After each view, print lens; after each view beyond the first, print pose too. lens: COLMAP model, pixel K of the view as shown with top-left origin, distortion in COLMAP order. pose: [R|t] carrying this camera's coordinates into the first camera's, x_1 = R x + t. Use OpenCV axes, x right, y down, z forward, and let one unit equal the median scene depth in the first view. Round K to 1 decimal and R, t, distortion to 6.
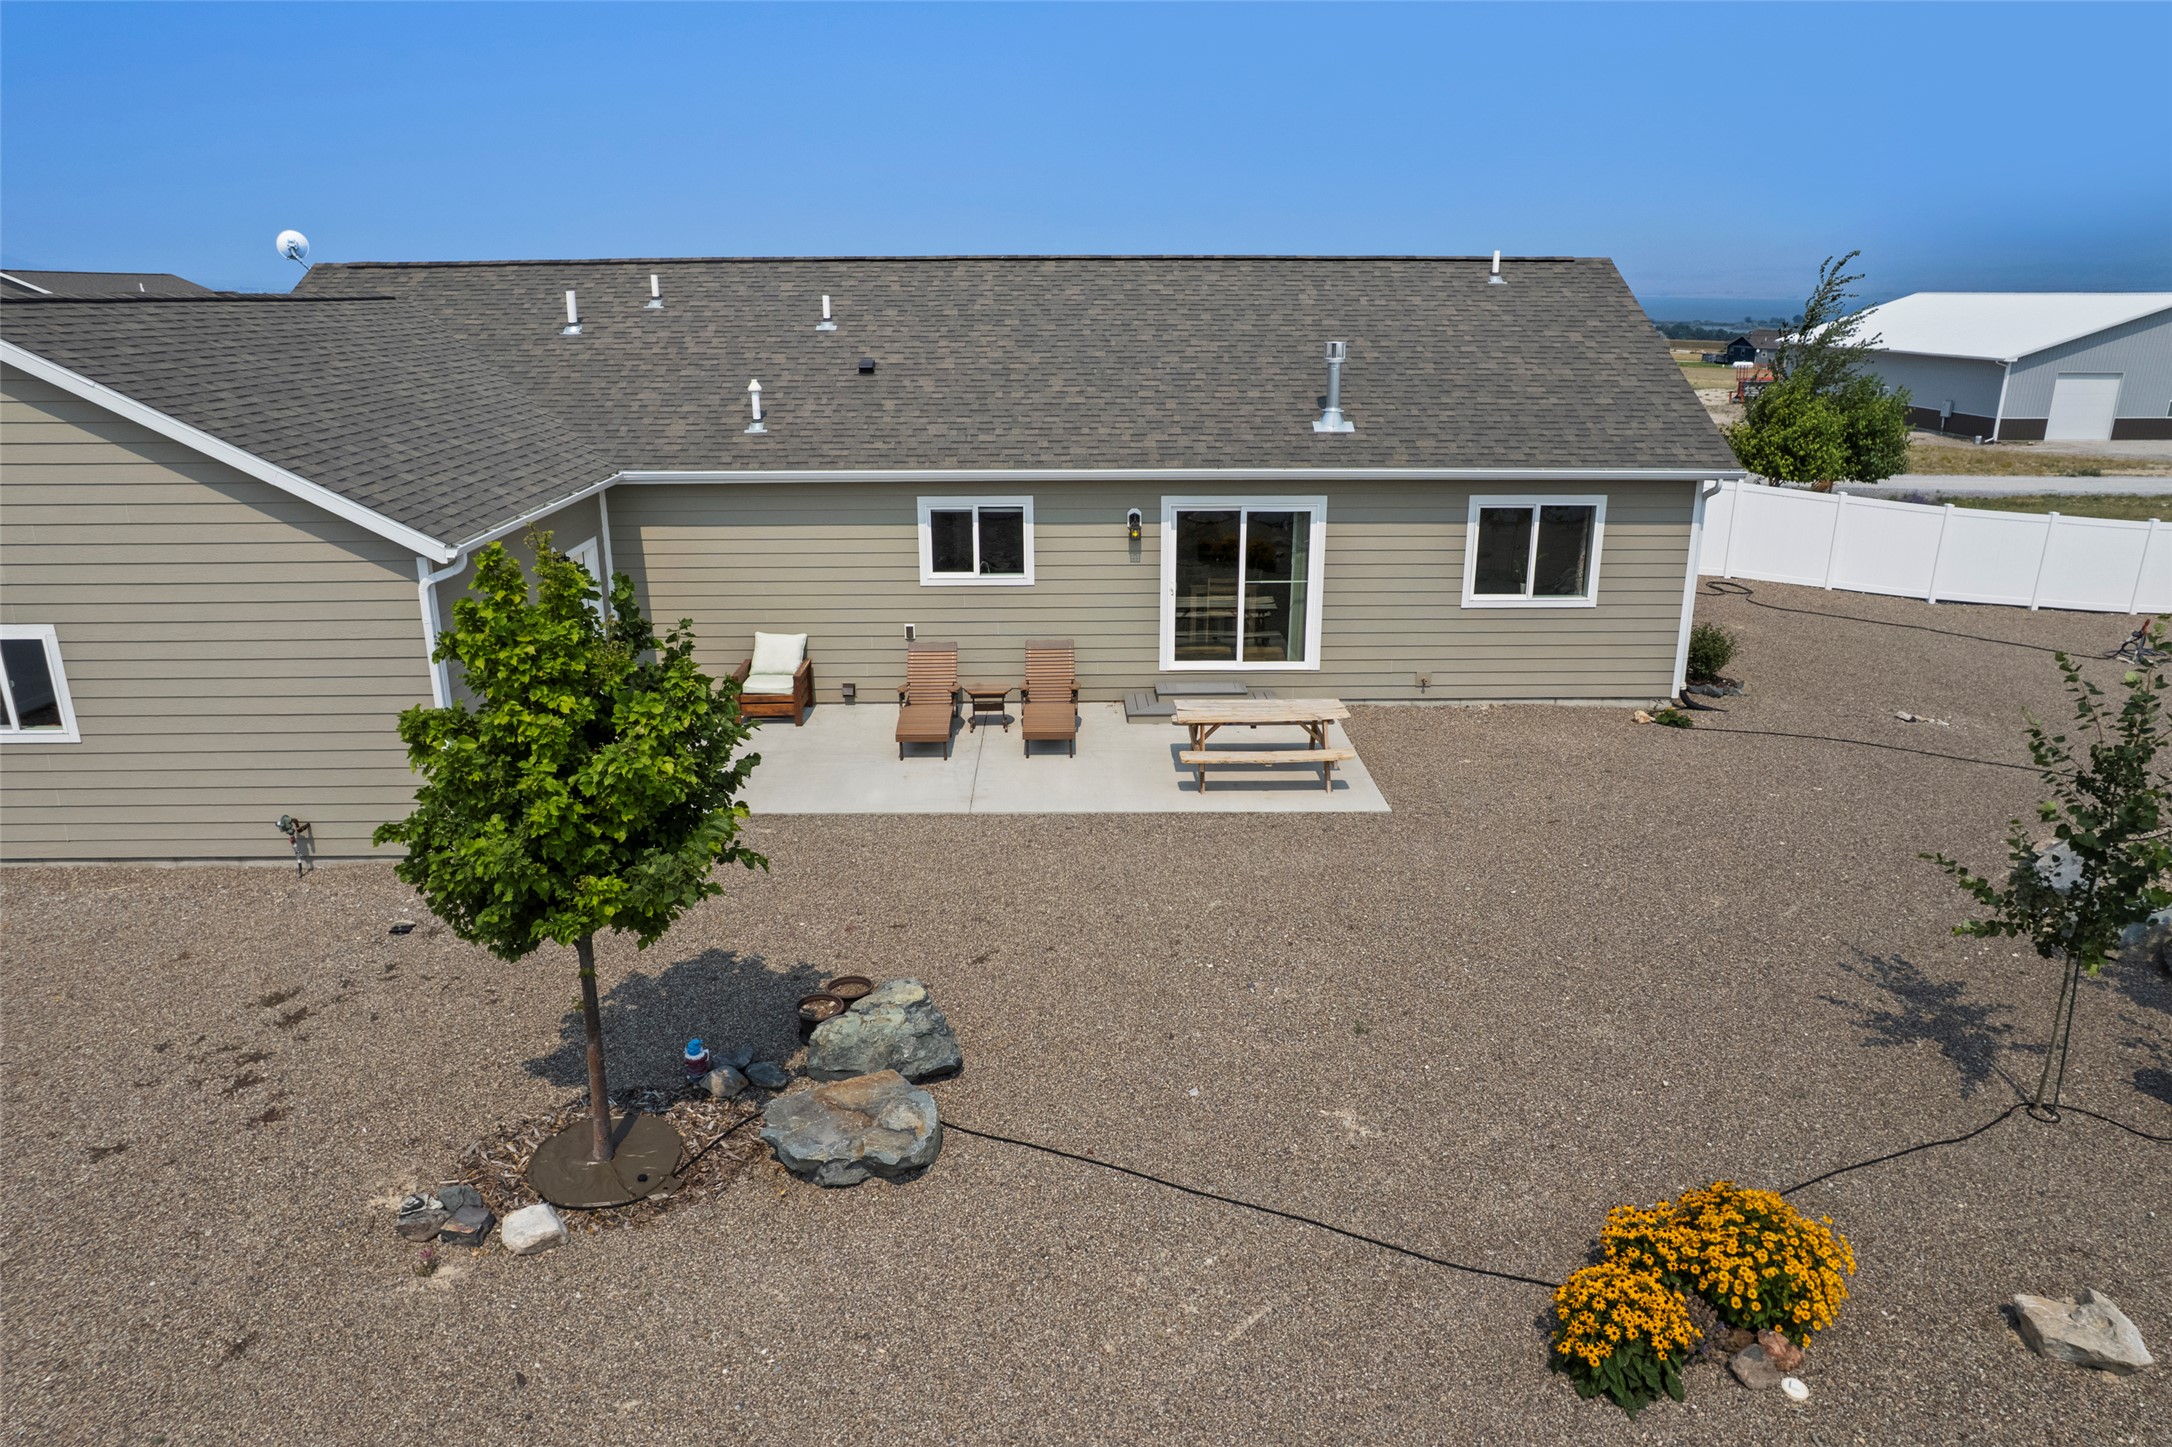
lens RADIAL K [[1415.4, 0, 1086.0], [0, 1415.4, 723.5], [0, 0, 1]] dist [-0.032649, 0.001239]
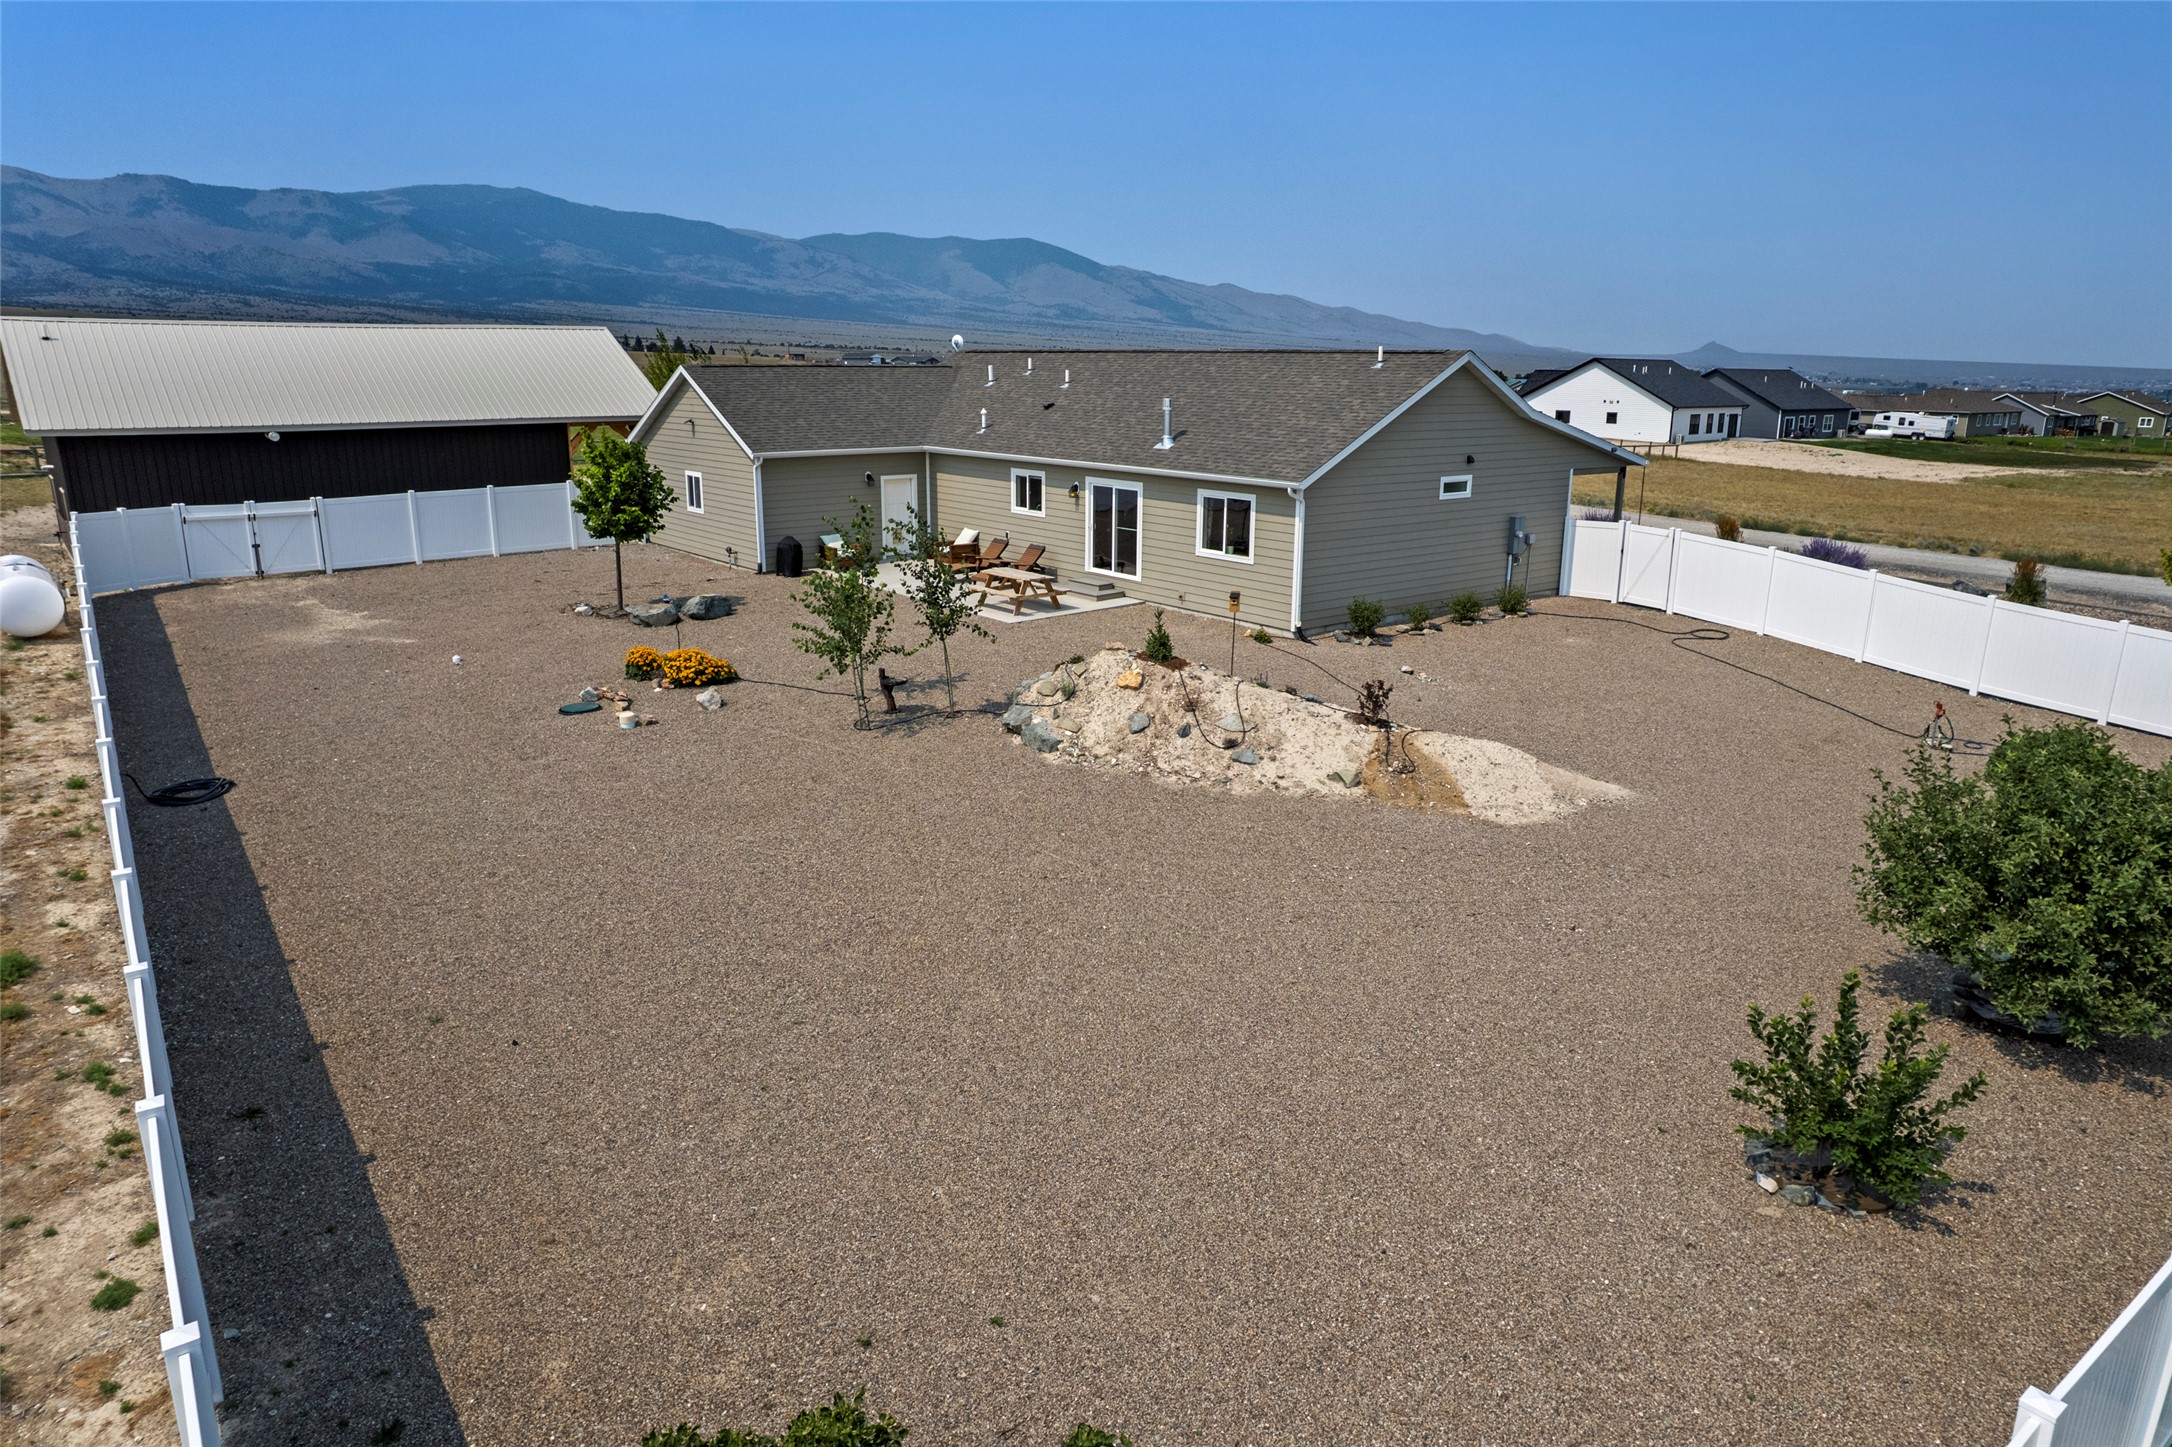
lens RADIAL K [[1394.0, 0, 1089.6], [0, 1394.0, 726.1], [0, 0, 1]] dist [-0.082678, 0.075332]
pose [[0.608707, 0.208913, -0.765396, 1.539207], [-0.243343, 0.967374, 0.070516, 0.030311], [0.755156, 0.143330, 0.639685, -0.138434]]
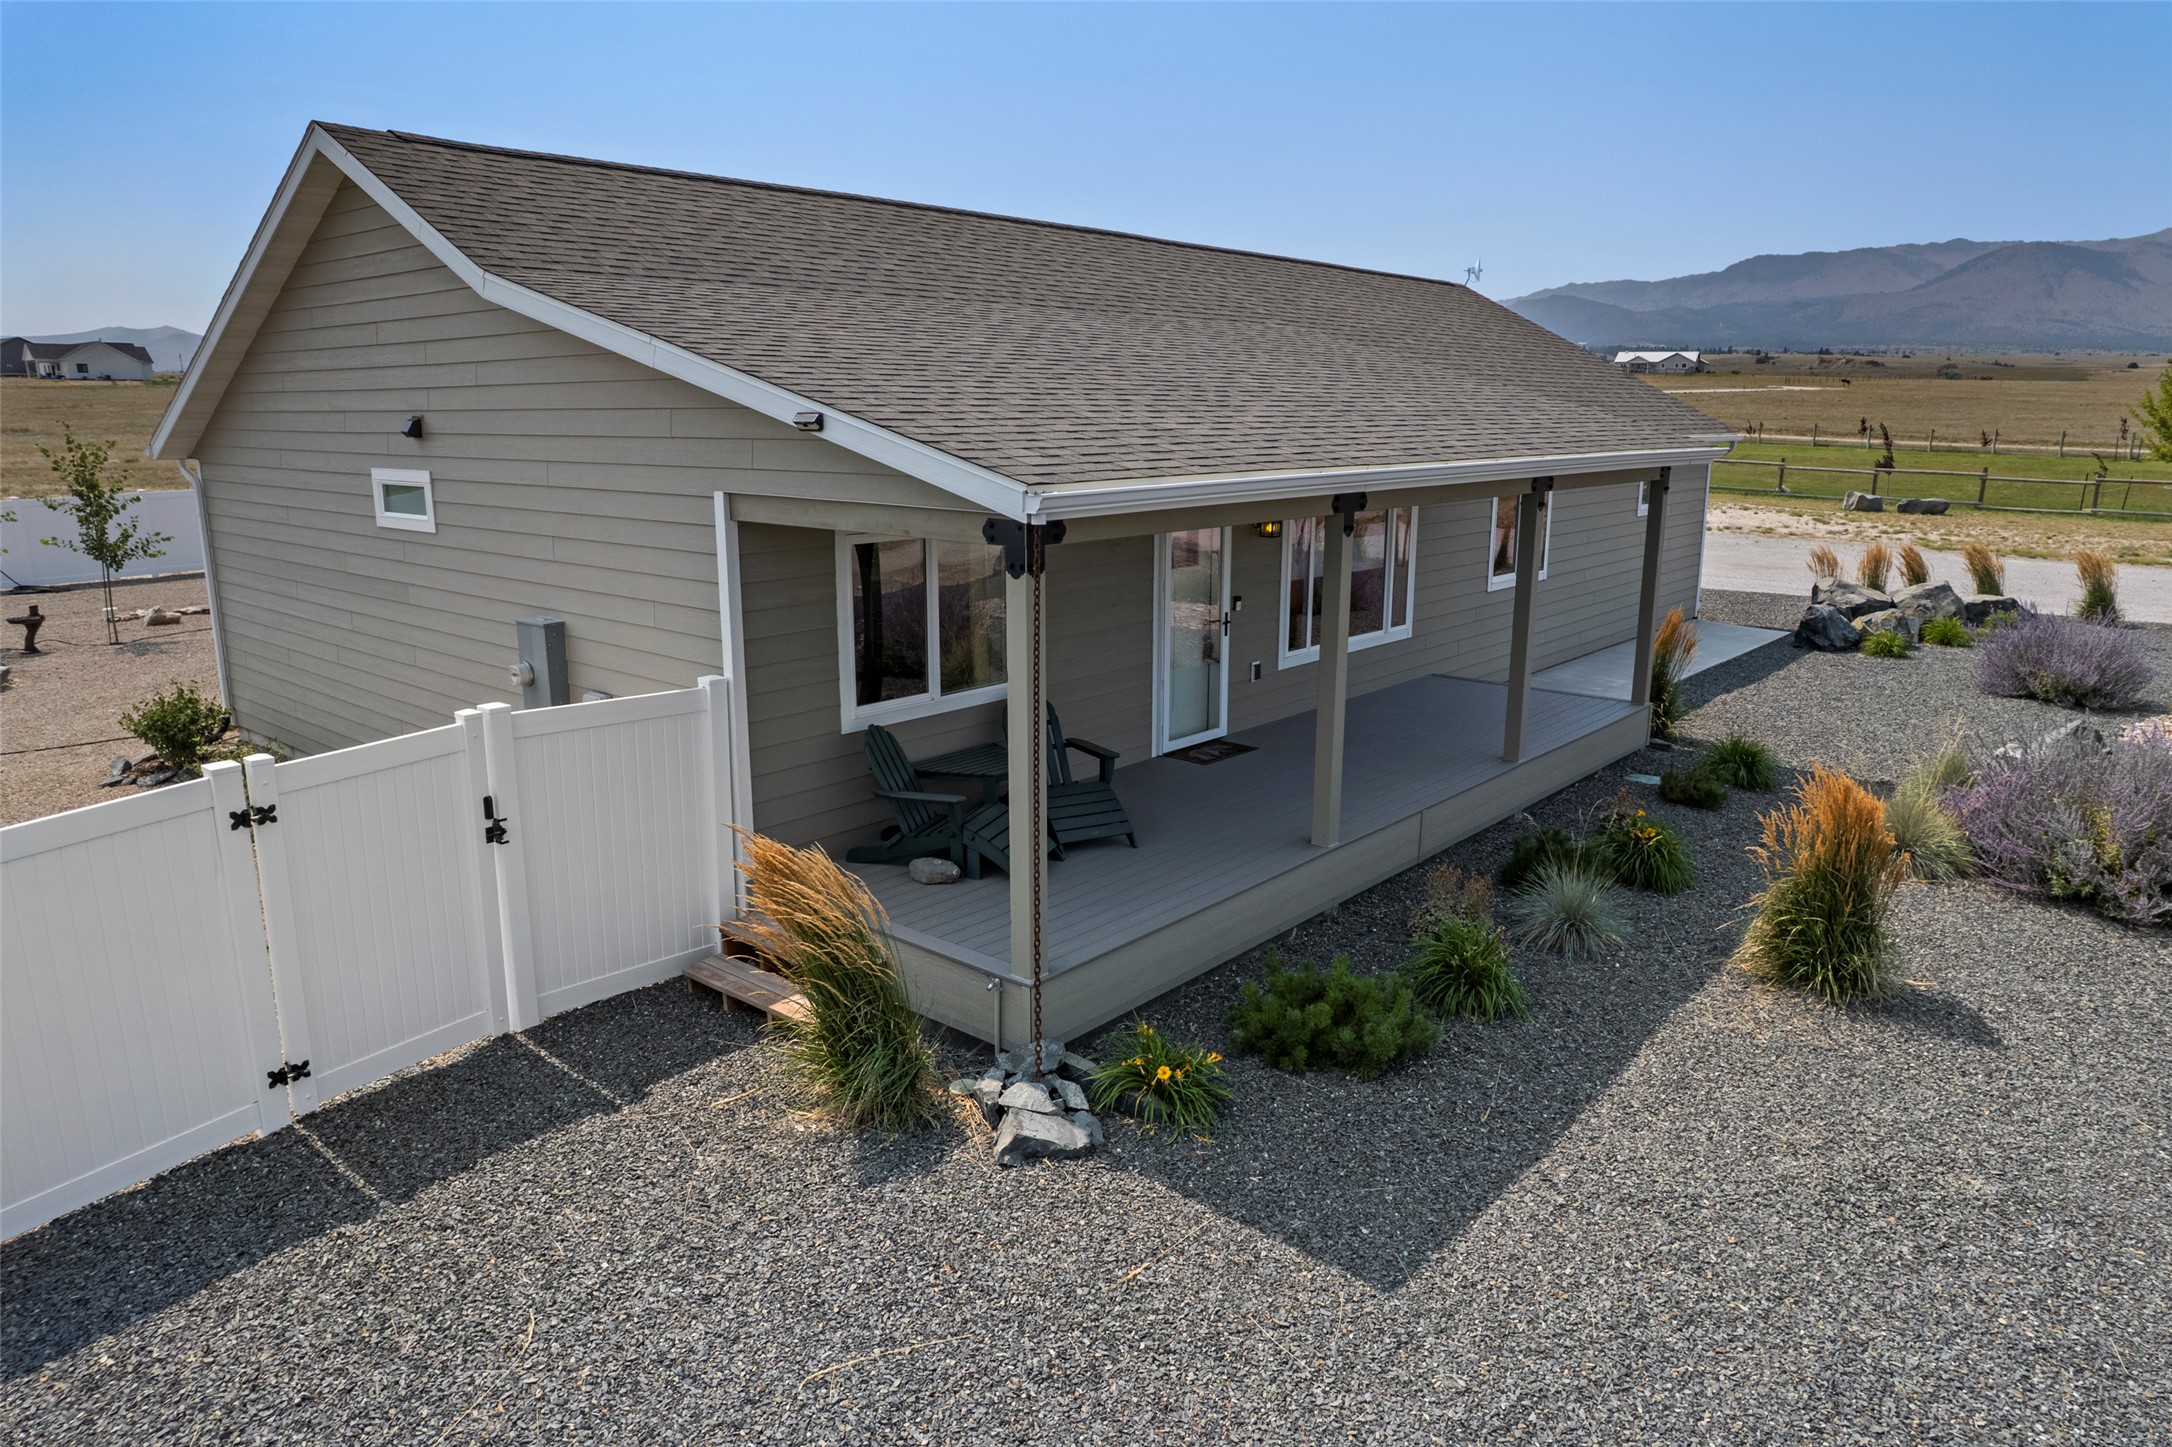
lens RADIAL K [[1399.7, 0, 1089.3], [0, 1399.7, 719.8], [0, 0, 1]] dist [-0.082232, 0.075274]
pose [[-0.667648, 0.164536, -0.726067, 0.705674], [-0.223476, 0.886002, 0.406275, -0.489609], [0.710144, 0.433507, -0.554768, 1.897988]]
